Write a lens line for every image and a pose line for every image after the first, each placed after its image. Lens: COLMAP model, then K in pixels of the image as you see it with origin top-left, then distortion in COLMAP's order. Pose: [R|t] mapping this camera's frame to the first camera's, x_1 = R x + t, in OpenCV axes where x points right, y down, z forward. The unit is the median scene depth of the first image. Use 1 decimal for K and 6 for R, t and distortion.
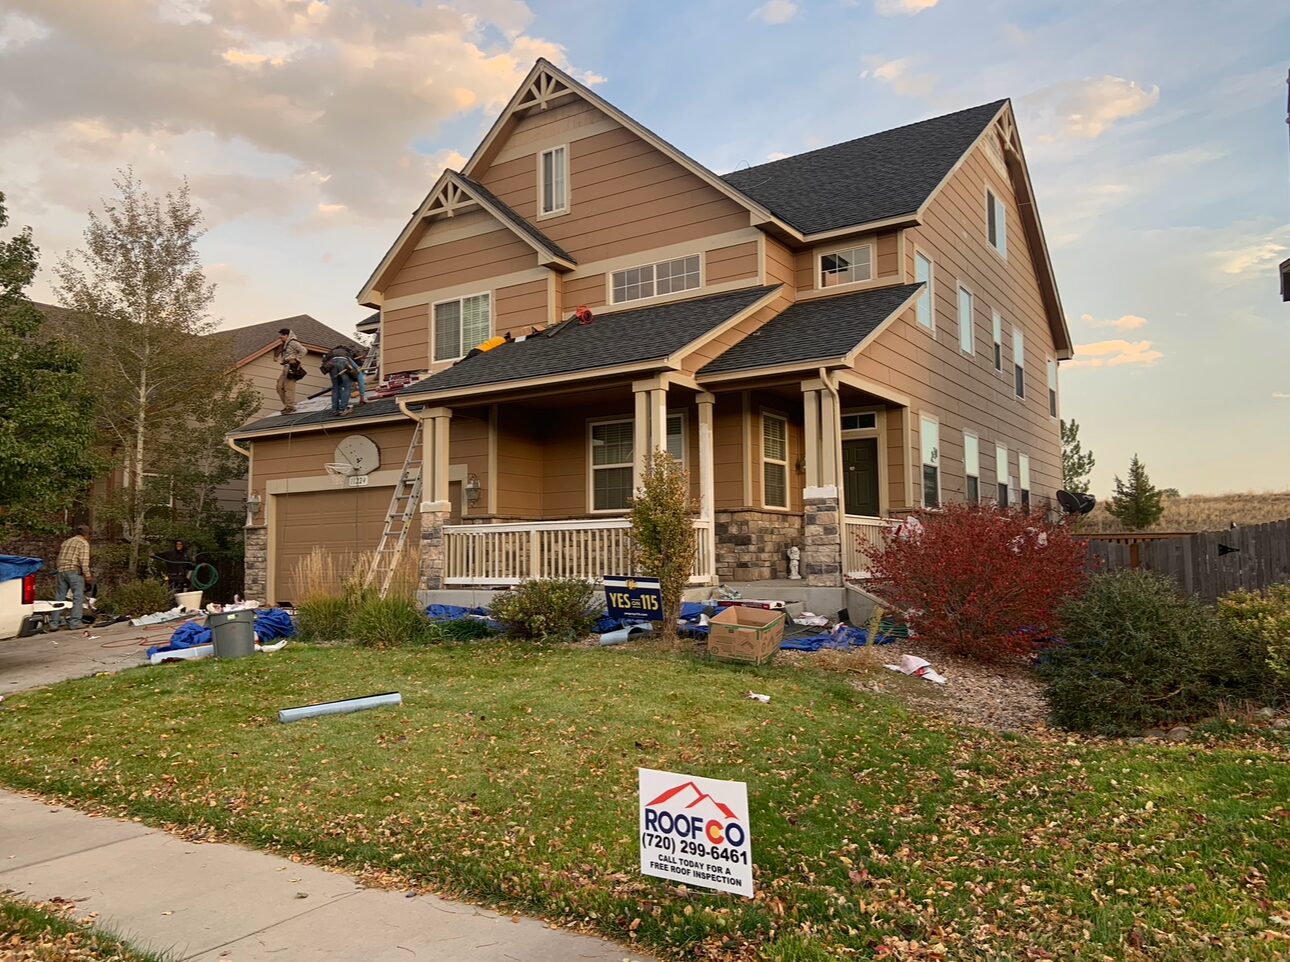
lens RADIAL K [[976.1, 0, 644.1], [0, 976.1, 476.1], [0, 0, 1]] dist [0.060597, -0.055431]
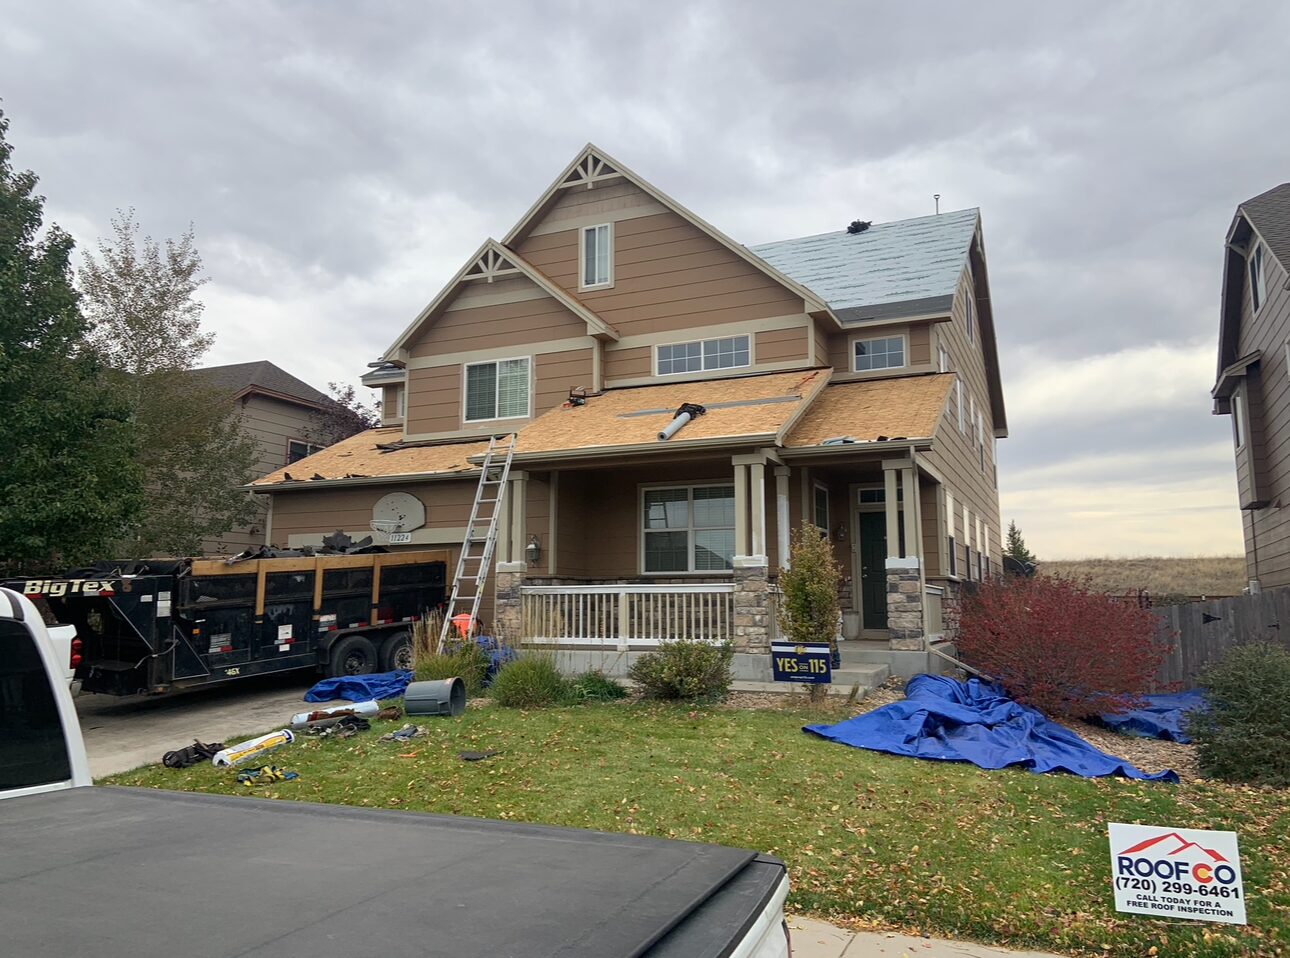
lens RADIAL K [[976.1, 0, 633.2], [0, 976.1, 473.9], [0, 0, 1]] dist [0.060597, -0.055431]
pose [[0.989198, 0.031187, 0.143232, -0.205680], [-0.023534, 0.998219, -0.054820, -0.011509], [-0.144686, 0.050857, 0.988170, -0.033072]]
